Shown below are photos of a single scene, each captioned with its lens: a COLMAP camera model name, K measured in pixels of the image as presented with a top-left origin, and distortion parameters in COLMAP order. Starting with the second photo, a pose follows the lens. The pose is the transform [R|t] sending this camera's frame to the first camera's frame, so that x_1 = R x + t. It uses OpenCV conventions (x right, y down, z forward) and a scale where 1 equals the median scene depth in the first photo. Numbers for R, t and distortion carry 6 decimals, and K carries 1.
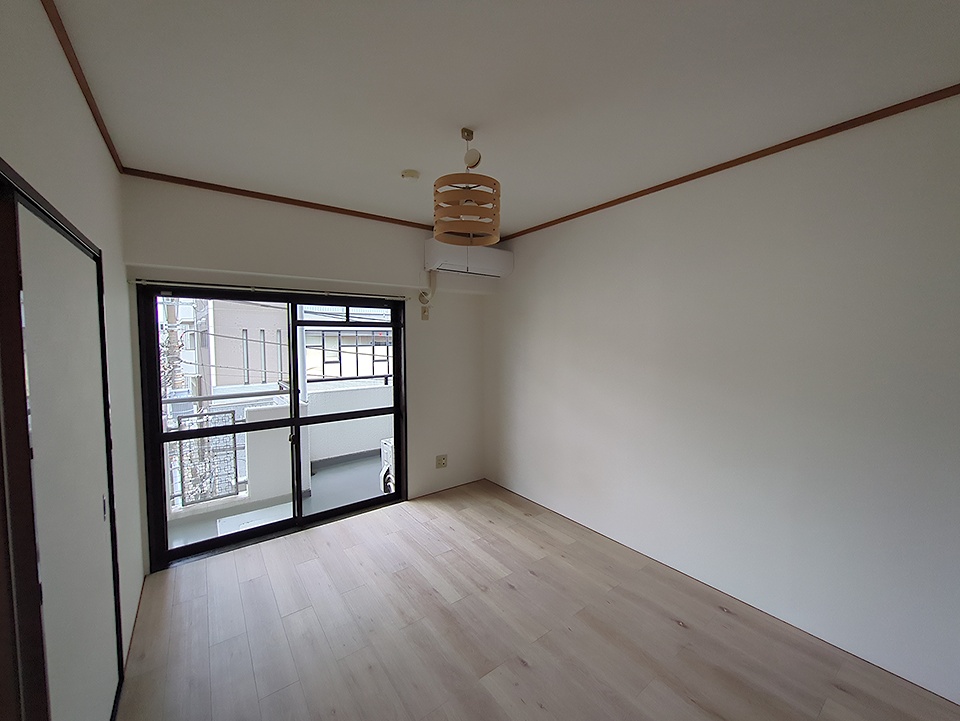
lens RADIAL K [[380.3, 0, 483.2], [0, 380.3, 359.4], [0, 0, 1]] dist [-0.000016, 0.001437]
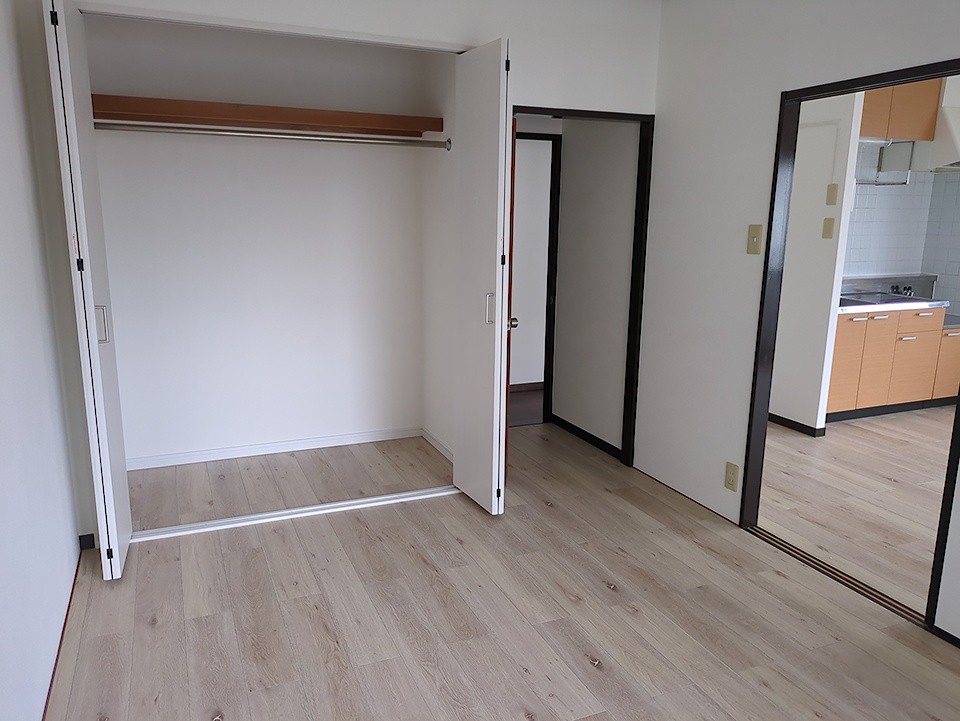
lens RADIAL K [[725.3, 0, 481.5], [0, 725.3, 367.0], [0, 0, 1]] dist [0.014766, -0.011138]
pose [[-0.973299, -0.056016, 0.222603, -0.032459], [0.004469, 0.964958, 0.262365, -0.037108], [-0.229499, 0.256355, -0.938942, 1.385846]]
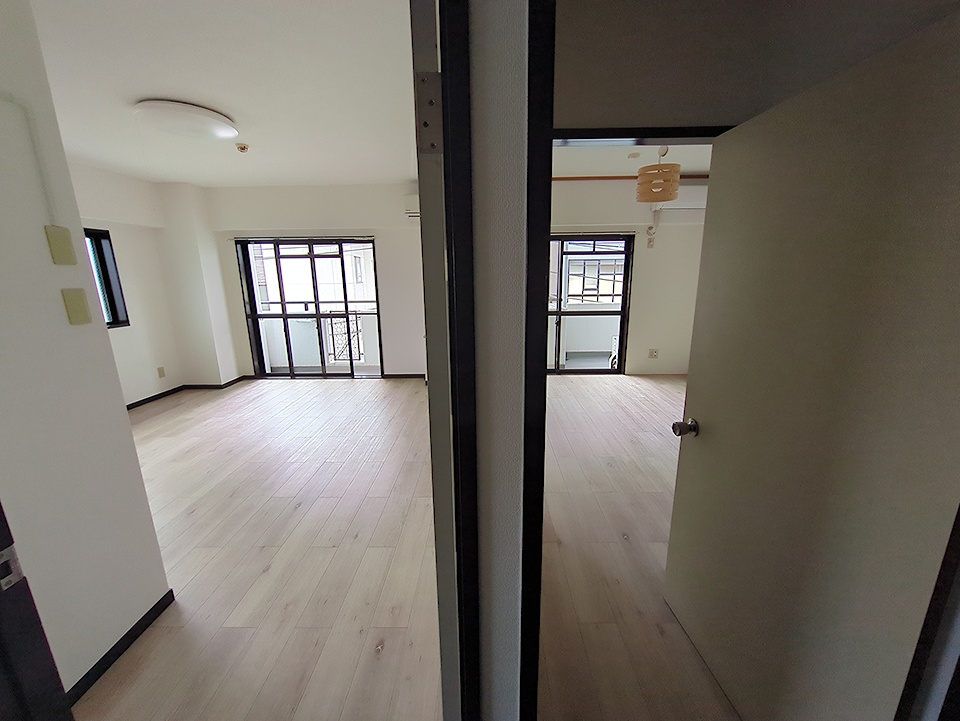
lens RADIAL K [[380.3, 0, 481.4], [0, 380.3, 358.4], [0, 0, 1]] dist [-0.000016, 0.001437]
pose [[0.790159, 0.131085, -0.598720, 0.335449], [-0.022311, 0.982365, 0.185636, 0.063474], [0.612496, -0.133324, 0.779149, -0.681882]]
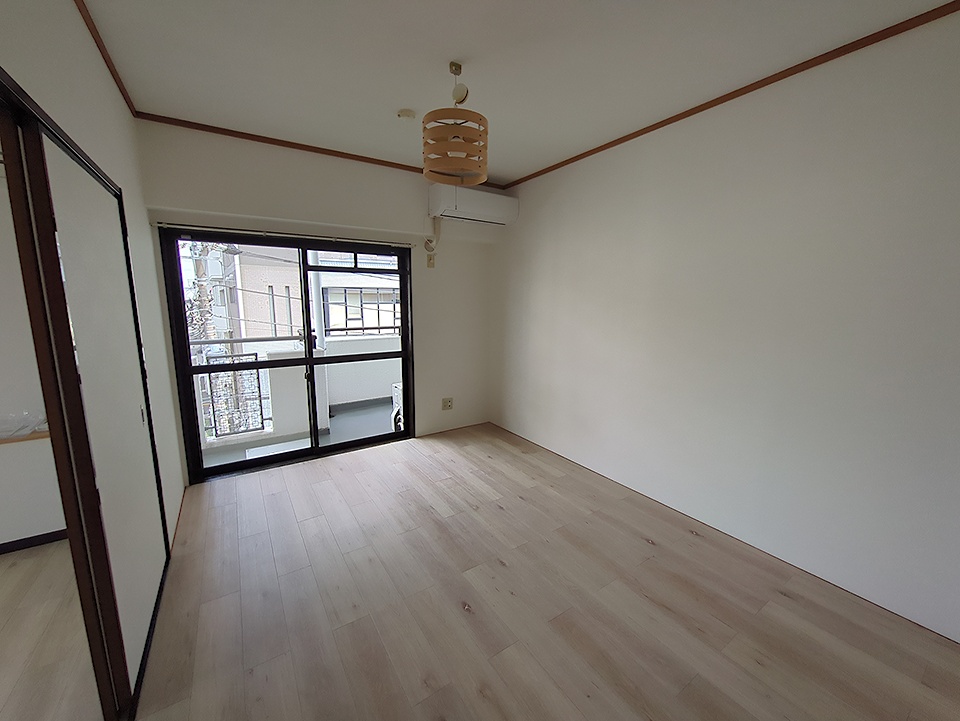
lens RADIAL K [[380.3, 0, 482.6], [0, 380.3, 358.8], [0, 0, 1]] dist [-0.000016, 0.001437]
pose [[0.998160, 0.017120, -0.058174, 0.071911], [-0.011064, 0.994633, 0.102875, 0.048645], [0.059623, -0.102042, 0.992992, -0.052525]]
